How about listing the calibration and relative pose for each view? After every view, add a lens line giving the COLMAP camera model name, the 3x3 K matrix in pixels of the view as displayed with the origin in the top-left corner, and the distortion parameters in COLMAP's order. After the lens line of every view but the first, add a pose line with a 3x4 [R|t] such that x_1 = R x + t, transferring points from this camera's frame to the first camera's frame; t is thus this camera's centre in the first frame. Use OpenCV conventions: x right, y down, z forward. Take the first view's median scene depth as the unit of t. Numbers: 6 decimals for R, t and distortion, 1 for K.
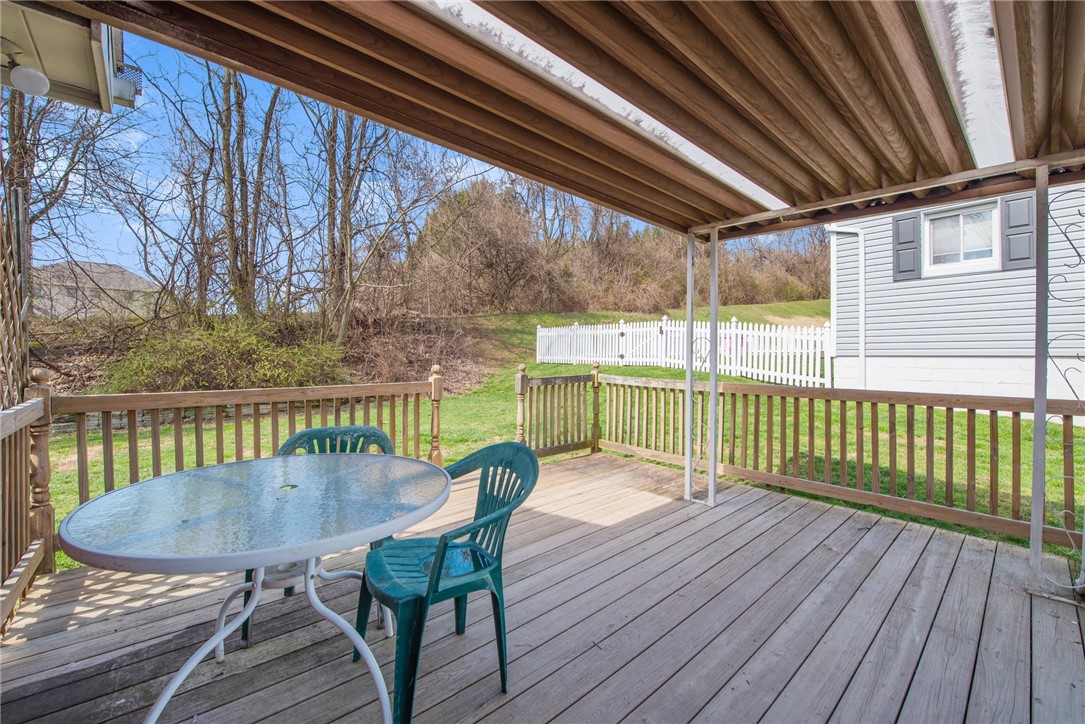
lens RADIAL K [[444.9, 0, 543.7], [0, 444.9, 361.5], [0, 0, 1]] dist [-0.000667, 0.000005]
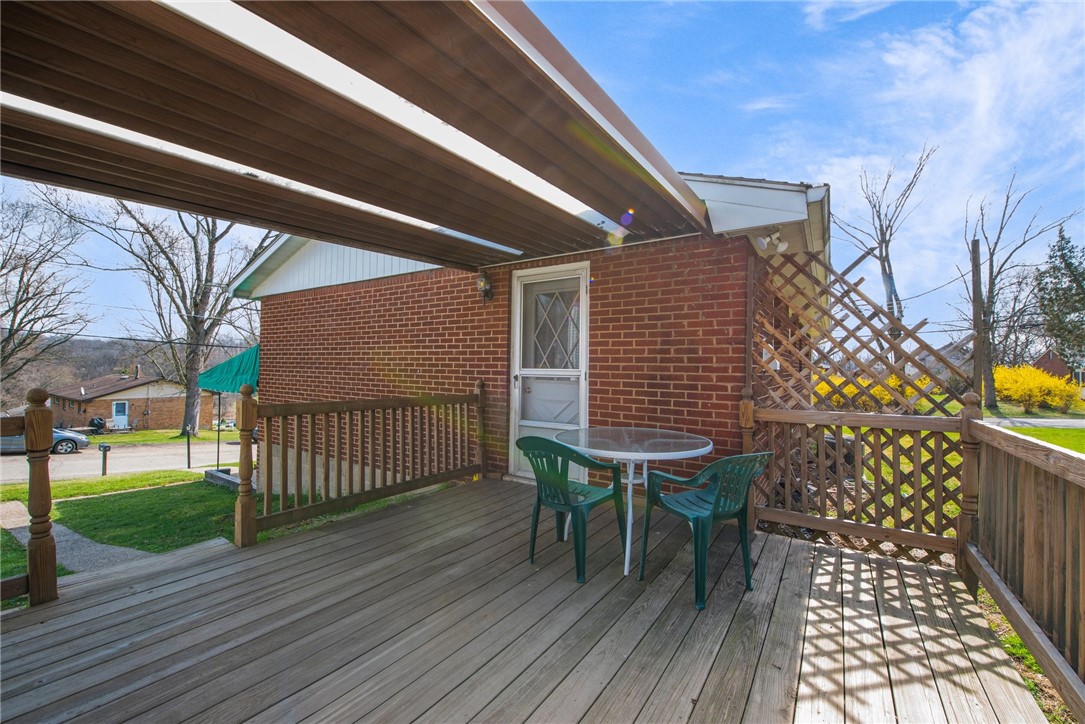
lens RADIAL K [[444.9, 0, 539.6], [0, 444.9, 364.6], [0, 0, 1]] dist [-0.000667, 0.000005]
pose [[-0.971077, -0.015950, -0.238235, 0.242761], [-0.016977, 0.999853, 0.002258, -0.048869], [0.238164, 0.006237, -0.971205, 2.024535]]
